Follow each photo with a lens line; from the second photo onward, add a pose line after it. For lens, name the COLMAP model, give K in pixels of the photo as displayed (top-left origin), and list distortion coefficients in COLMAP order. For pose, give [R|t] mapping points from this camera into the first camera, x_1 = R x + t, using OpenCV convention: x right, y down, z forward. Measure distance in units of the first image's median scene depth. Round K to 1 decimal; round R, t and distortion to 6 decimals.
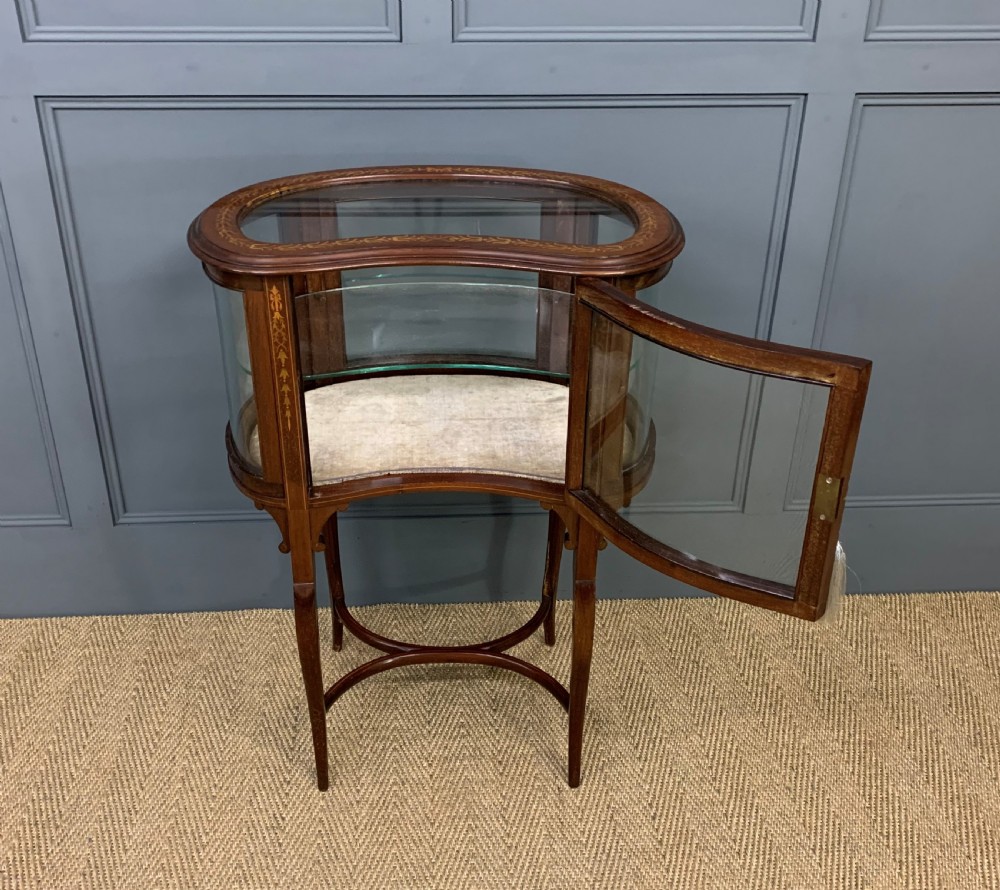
lens RADIAL K [[1117.0, 0, 475.9], [0, 1117.0, 439.6], [0, 0, 1]] dist [0.012751, 0.000000]
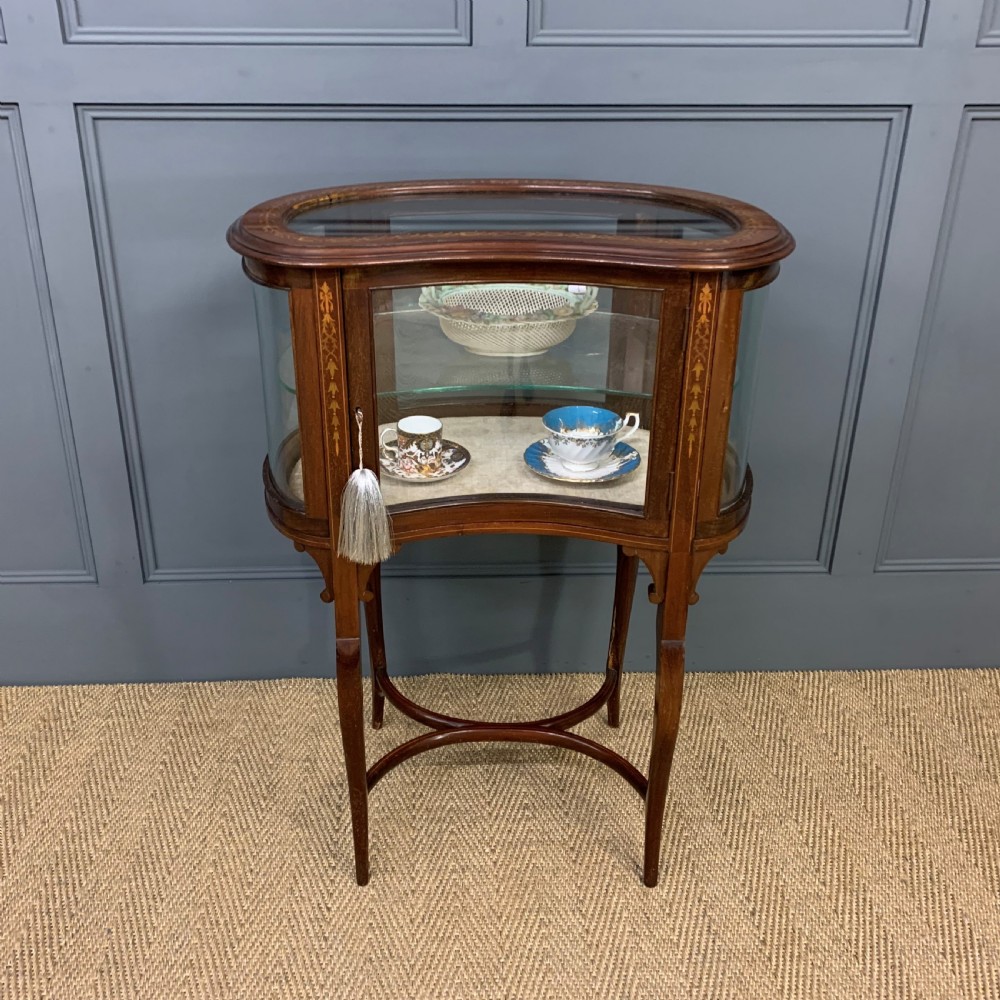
lens RADIAL K [[1083.8, 0, 469.5], [0, 1083.8, 473.5], [0, 0, 1]] dist [0.009076, 0.000000]
pose [[0.999856, 0.005696, -0.016011, -0.048849], [-0.006813, 0.997482, -0.070592, 0.055917], [0.015569, 0.070691, 0.997377, 0.126176]]
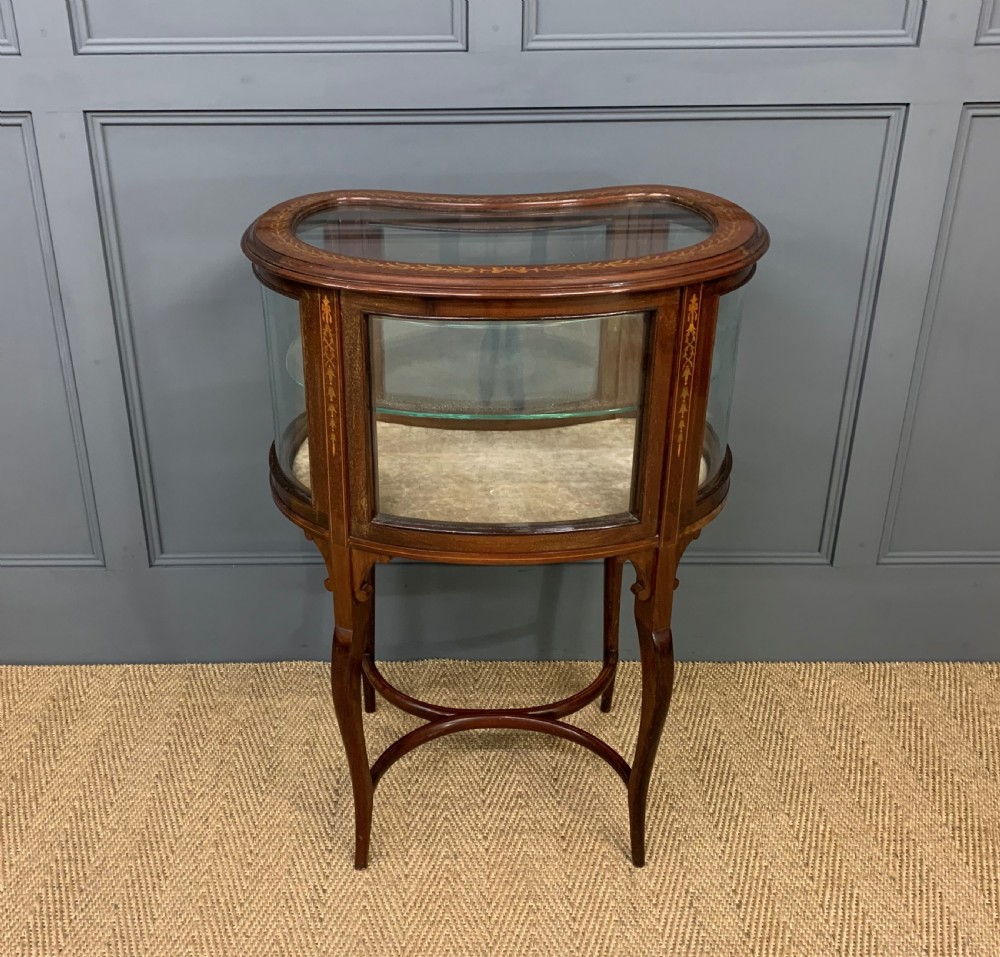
lens RADIAL K [[1151.6, 0, 432.8], [0, 1151.6, 437.9], [0, 0, 1]] dist [0.008817, 0.000000]
pose [[0.997692, 0.011599, -0.066898, -0.025450], [-0.015464, 0.998223, -0.057551, 0.023361], [0.066112, 0.058453, 0.996099, 0.050754]]
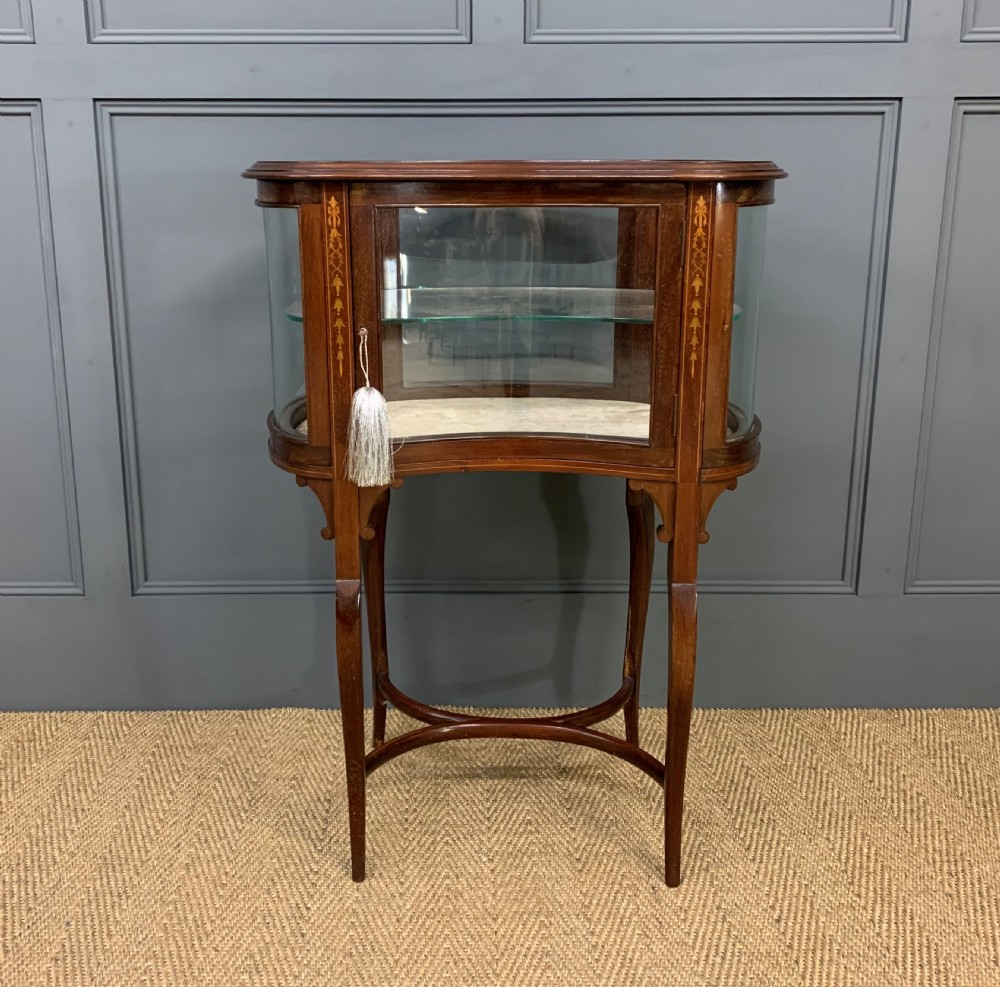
lens RADIAL K [[1158.5, 0, 456.9], [0, 1158.5, 442.6], [0, 0, 1]] dist [0.010991, 0.000000]
pose [[0.998556, 0.004270, -0.053555, -0.022473], [-0.018140, 0.965095, -0.261270, 0.225879], [0.050570, 0.261864, 0.963779, 0.117210]]
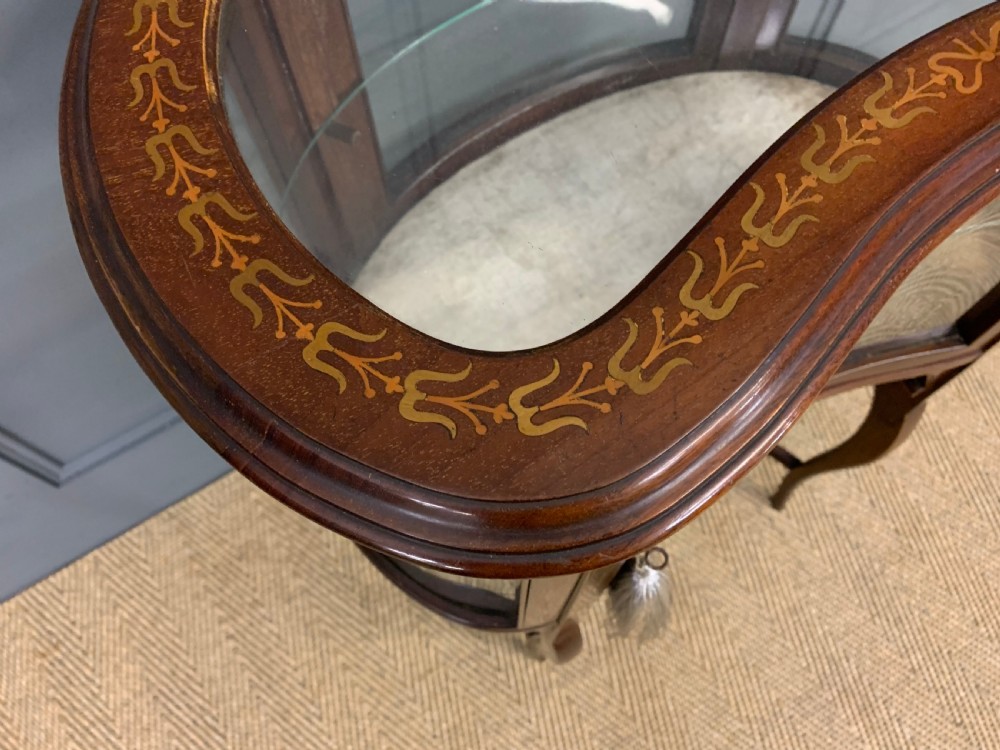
lens RADIAL K [[783.6, 0, 494.9], [0, 783.6, 371.4], [0, 0, 1]] dist [0.013988, -0.008012]
pose [[0.873289, -0.452344, 0.180974, -0.178219], [0.256064, 0.742156, 0.619384, -0.223110], [-0.414486, -0.494560, 0.763945, 0.670915]]
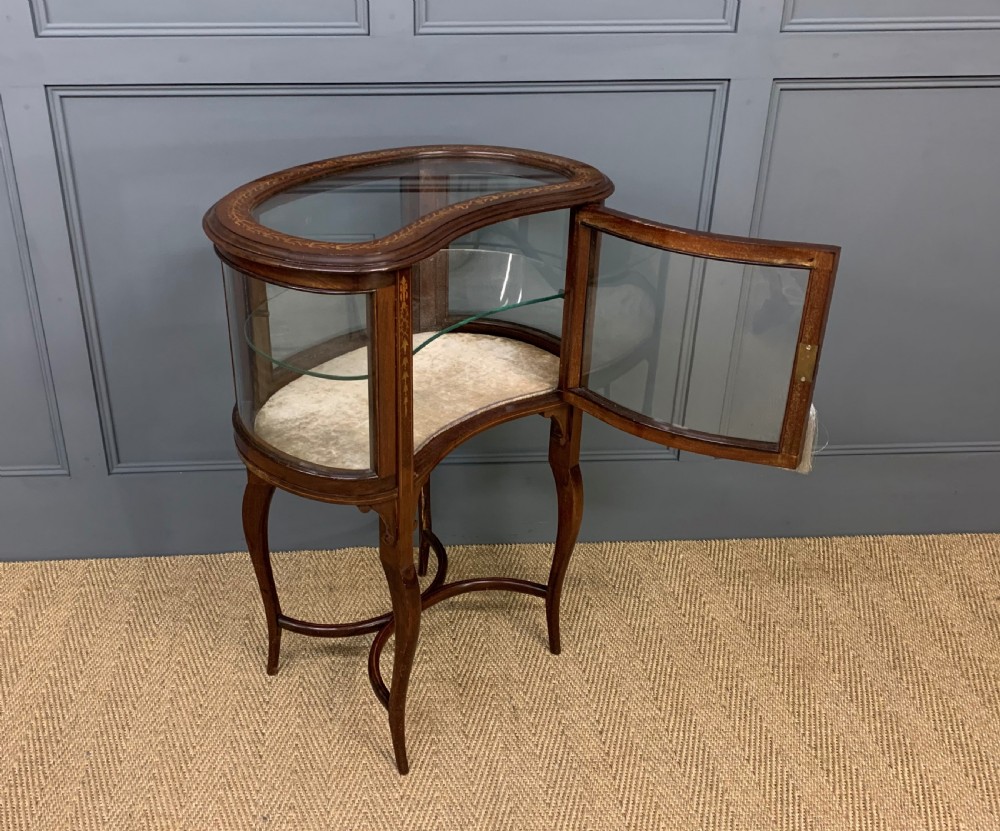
lens RADIAL K [[1033.3, 0, 420.4], [0, 1033.3, 392.5], [0, 0, 1]] dist [0.013108, 0.000000]
pose [[0.999961, -0.005166, -0.007221, -0.008563], [0.004866, 0.999153, -0.040860, 0.044856], [0.007426, 0.040823, 0.999139, -0.026476]]
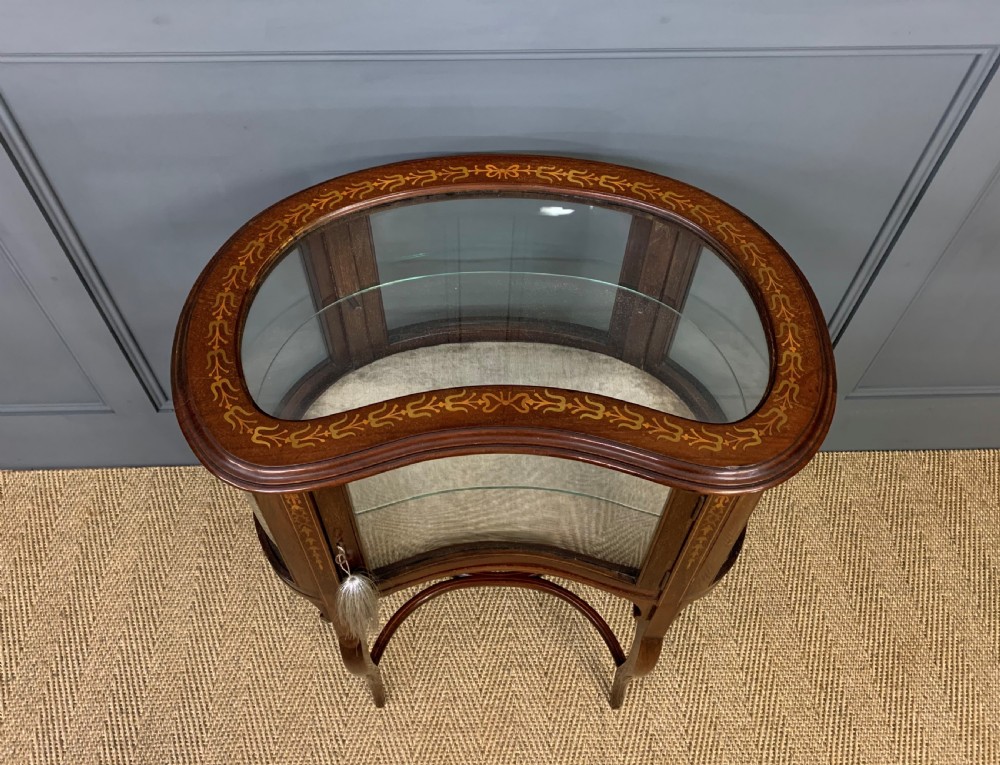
lens RADIAL K [[885.1, 0, 487.9], [0, 885.1, 327.1], [0, 0, 1]] dist [-0.006173, 0.037257]
pose [[0.999724, 0.020796, -0.010912, -0.031721], [-0.014308, 0.907798, 0.419164, -0.371638], [0.018623, -0.418893, 0.907845, 0.386069]]
